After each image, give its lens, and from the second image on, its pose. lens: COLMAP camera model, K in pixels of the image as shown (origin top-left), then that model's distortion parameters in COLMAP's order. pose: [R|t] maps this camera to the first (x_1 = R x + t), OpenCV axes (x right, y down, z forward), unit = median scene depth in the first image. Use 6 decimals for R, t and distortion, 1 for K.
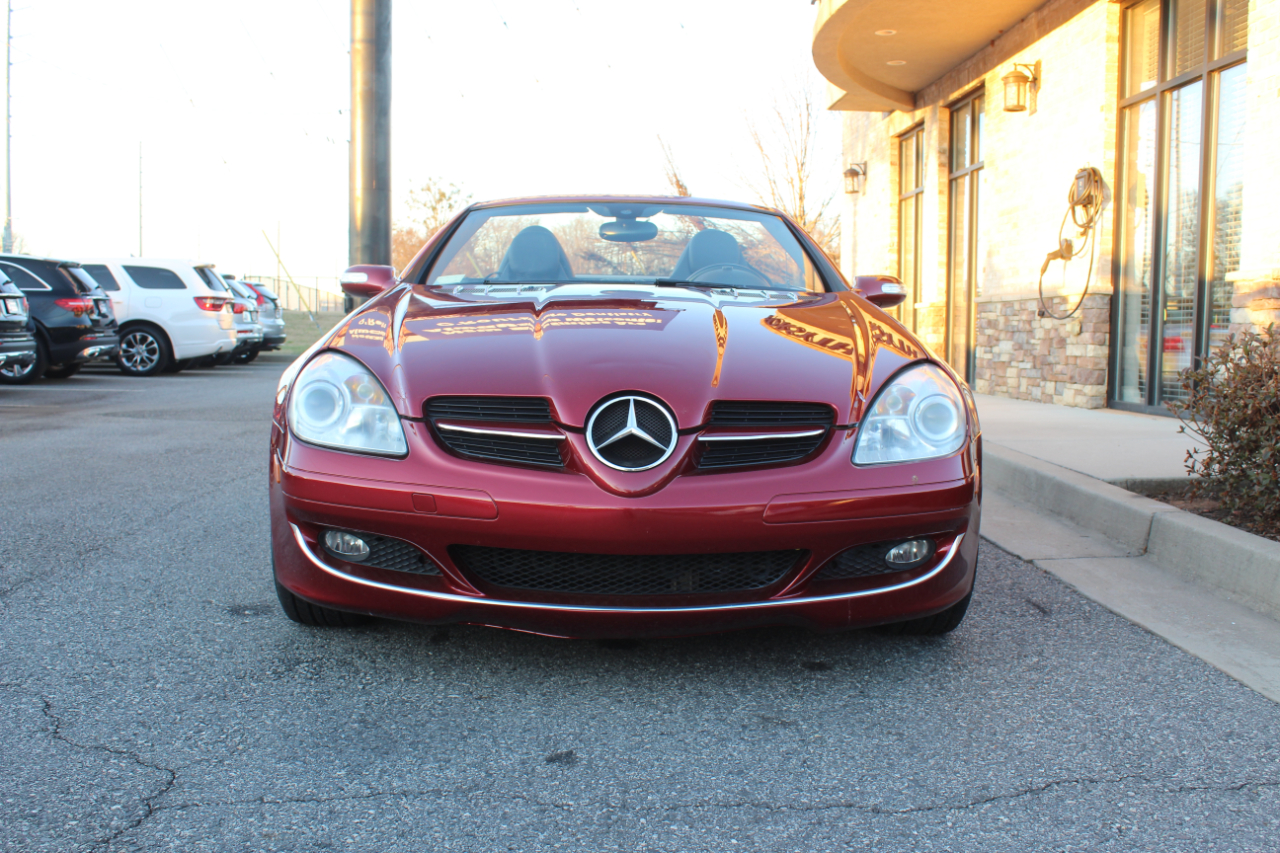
lens RADIAL K [[1384.3, 0, 648.1], [0, 1384.3, 436.0], [0, 0, 1]] dist [-0.053788, 0.000000]
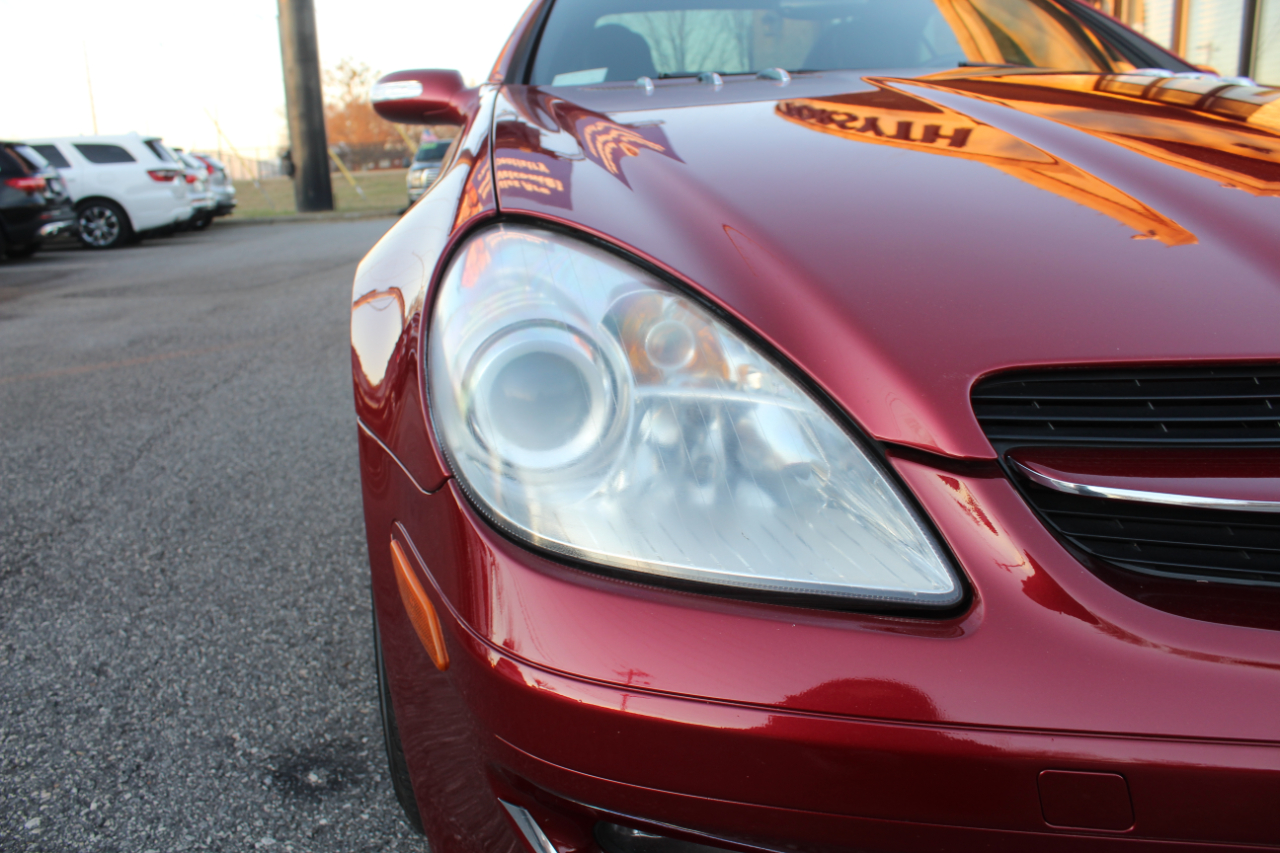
lens RADIAL K [[1066.5, 0, 650.3], [0, 1066.5, 447.1], [0, 0, 1]] dist [-0.108839, 0.069036]
pose [[0.991814, -0.075718, 0.102818, -0.099833], [0.056878, 0.982895, 0.175162, -0.022147], [-0.114323, -0.167880, 0.979156, 0.318086]]
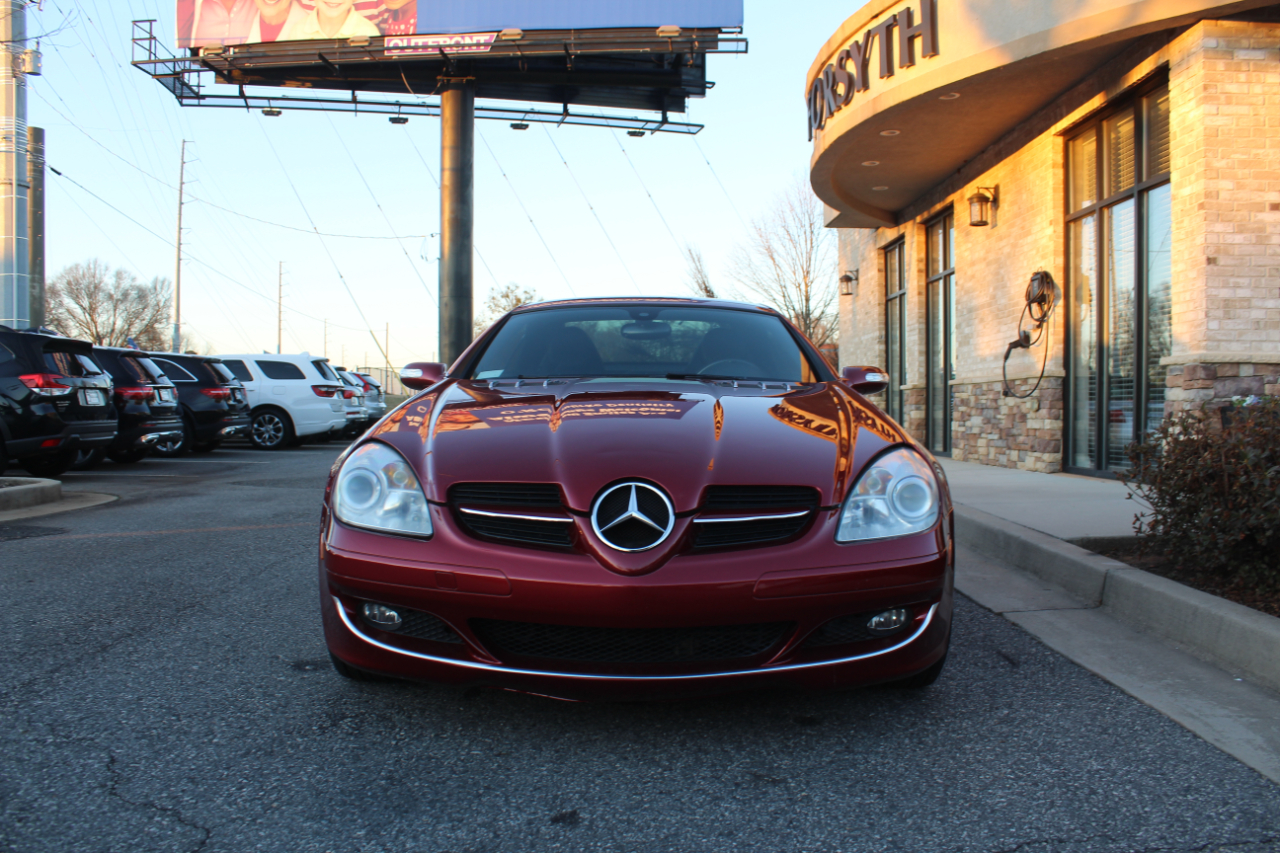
lens RADIAL K [[1124.6, 0, 643.9], [0, 1124.6, 425.4], [0, 0, 1]] dist [-0.140562, 0.145252]
pose [[0.999217, -0.009471, -0.038405, 0.012193], [0.007155, 0.998173, -0.059989, -0.007593], [0.038903, 0.059667, 0.997460, 0.041390]]
